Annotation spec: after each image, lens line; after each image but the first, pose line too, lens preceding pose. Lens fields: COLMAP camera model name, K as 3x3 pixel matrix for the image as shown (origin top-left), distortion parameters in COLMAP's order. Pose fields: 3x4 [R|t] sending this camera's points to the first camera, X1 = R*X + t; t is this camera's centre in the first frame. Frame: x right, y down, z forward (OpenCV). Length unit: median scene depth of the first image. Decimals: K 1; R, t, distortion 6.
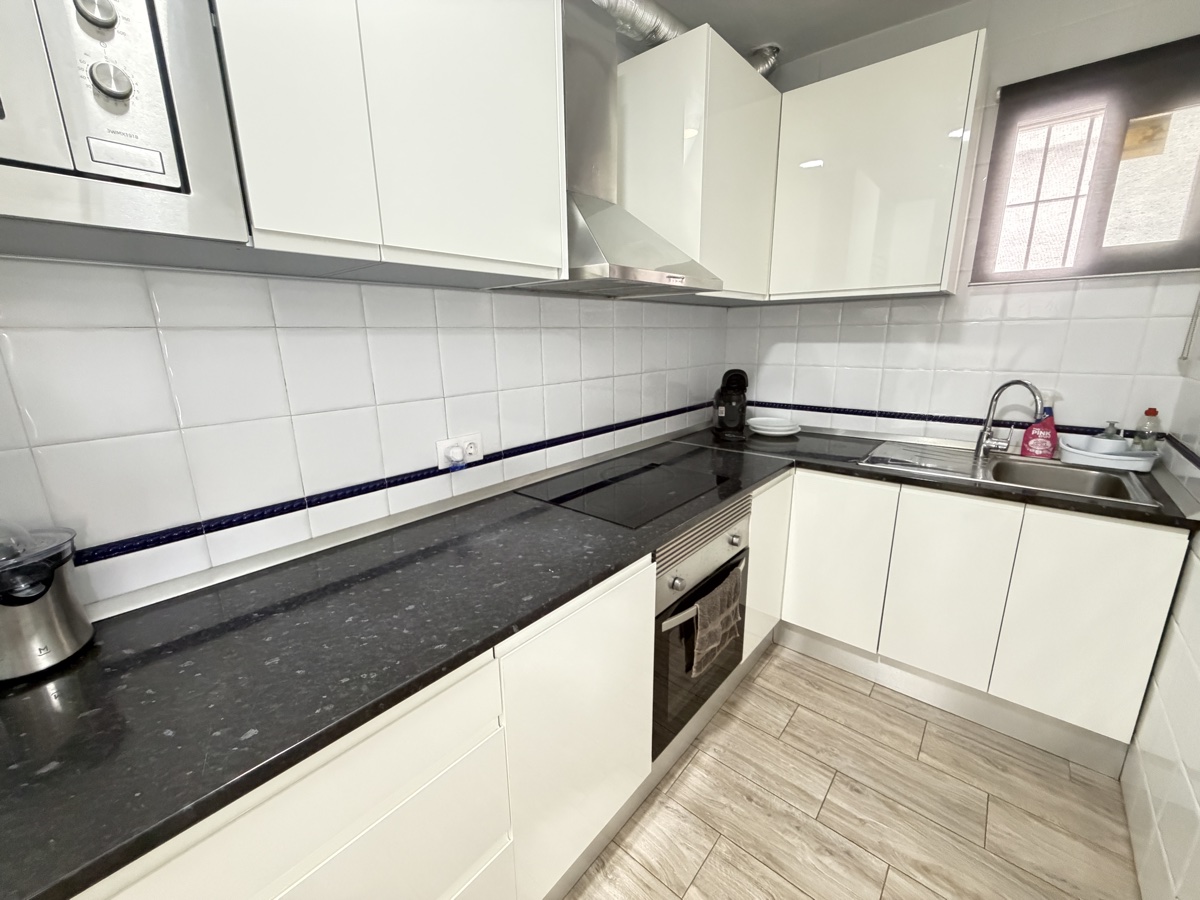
lens RADIAL K [[479.2, 0, 600.5], [0, 479.2, 449.9], [0, 0, 1]] dist [0.002169, -0.000587]
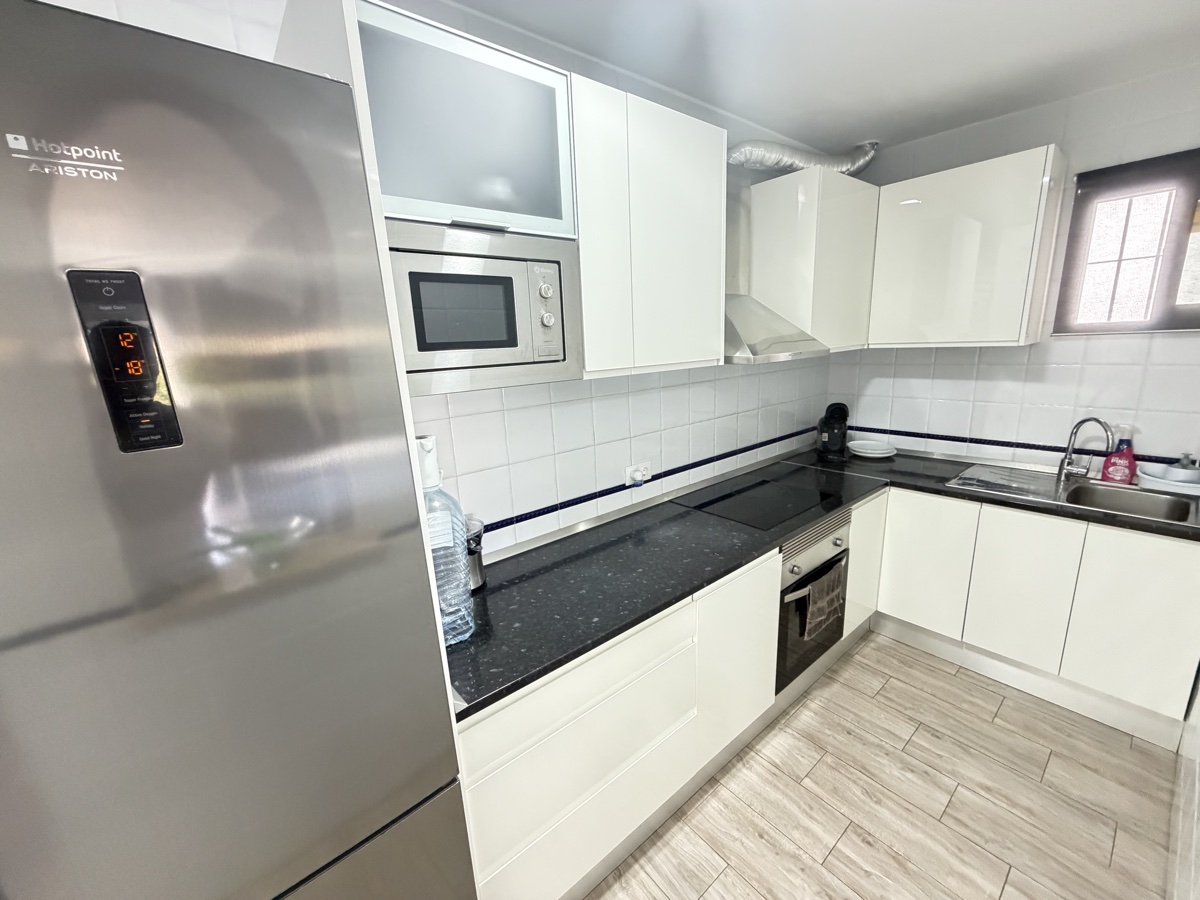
lens RADIAL K [[479.2, 0, 600.9], [0, 479.2, 450.1], [0, 0, 1]] dist [0.002169, -0.000587]
pose [[0.984835, 0.007315, -0.173342, -0.127755], [-0.007895, 0.999965, -0.002656, -0.053216], [0.173317, 0.003985, 0.984858, -0.390542]]
